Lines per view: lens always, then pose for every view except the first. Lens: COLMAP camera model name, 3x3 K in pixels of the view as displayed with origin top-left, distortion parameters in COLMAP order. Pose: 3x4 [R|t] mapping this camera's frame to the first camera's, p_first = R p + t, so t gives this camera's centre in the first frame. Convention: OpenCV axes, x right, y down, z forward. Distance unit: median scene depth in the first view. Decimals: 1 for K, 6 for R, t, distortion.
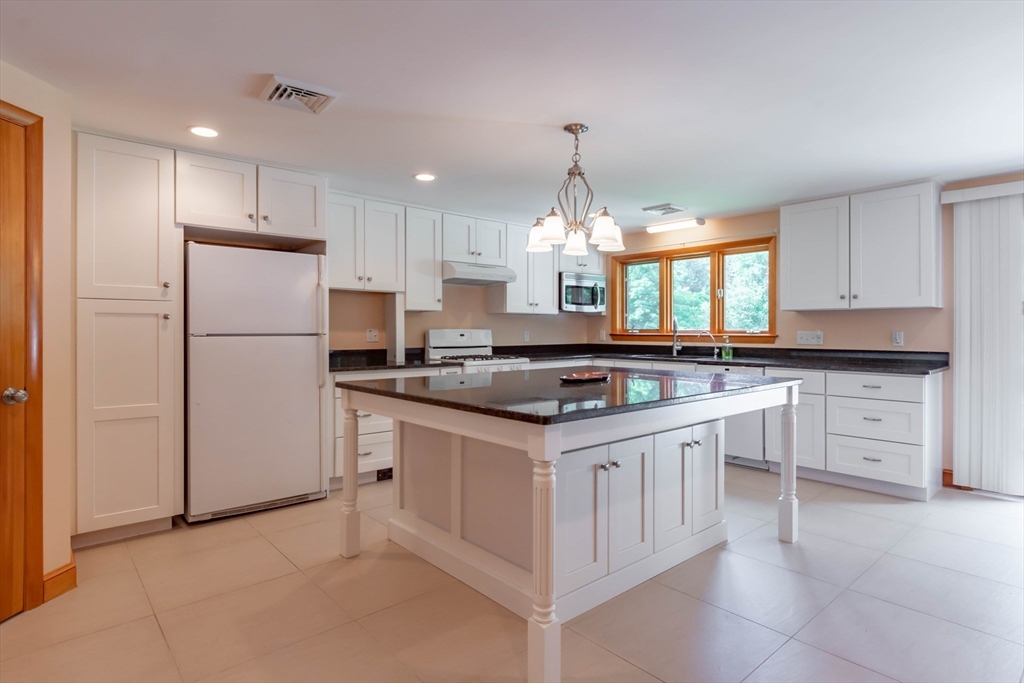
lens RADIAL K [[544.2, 0, 513.5], [0, 544.2, 332.5], [0, 0, 1]] dist [0.007467, -0.003911]
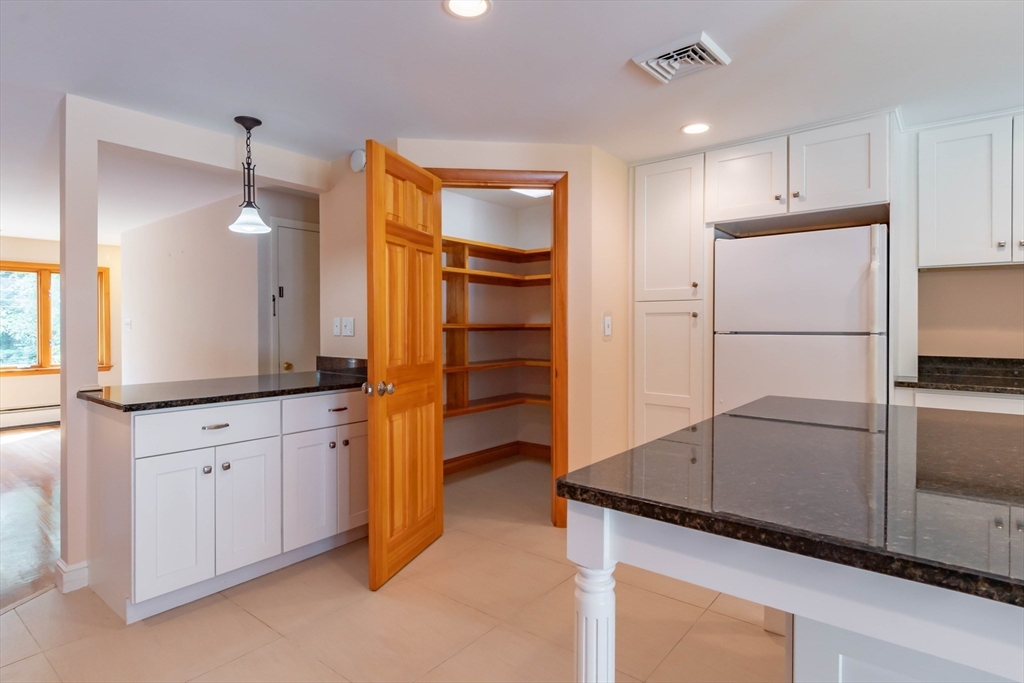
lens RADIAL K [[544.2, 0, 529.2], [0, 544.2, 334.6], [0, 0, 1]] dist [0.007467, -0.003911]
pose [[0.191131, 0.019835, -0.981364, 0.318164], [-0.000311, 0.999797, 0.020147, -0.011204], [0.981564, -0.003545, 0.191099, 0.456911]]
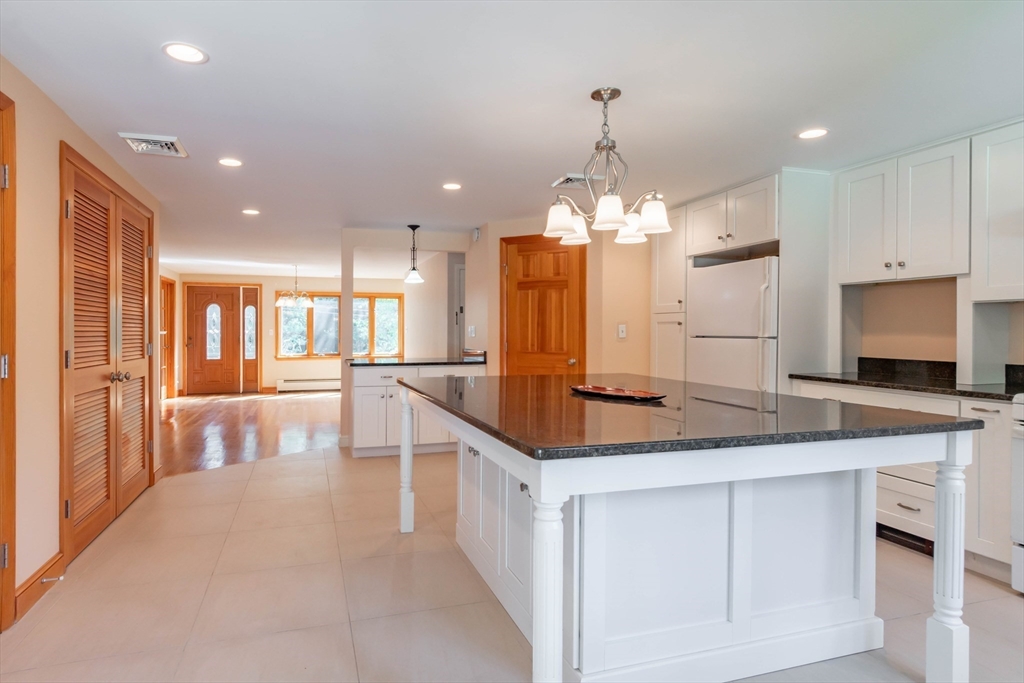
lens RADIAL K [[579.8, 0, 508.3], [0, 579.8, 335.1], [0, 0, 1]] dist [0.011877, 0.000188]
pose [[-0.375747, 0.009845, -0.926670, 0.903731], [-0.002475, 0.999929, 0.011626, -0.014145], [0.926719, 0.006662, -0.375696, 1.092761]]
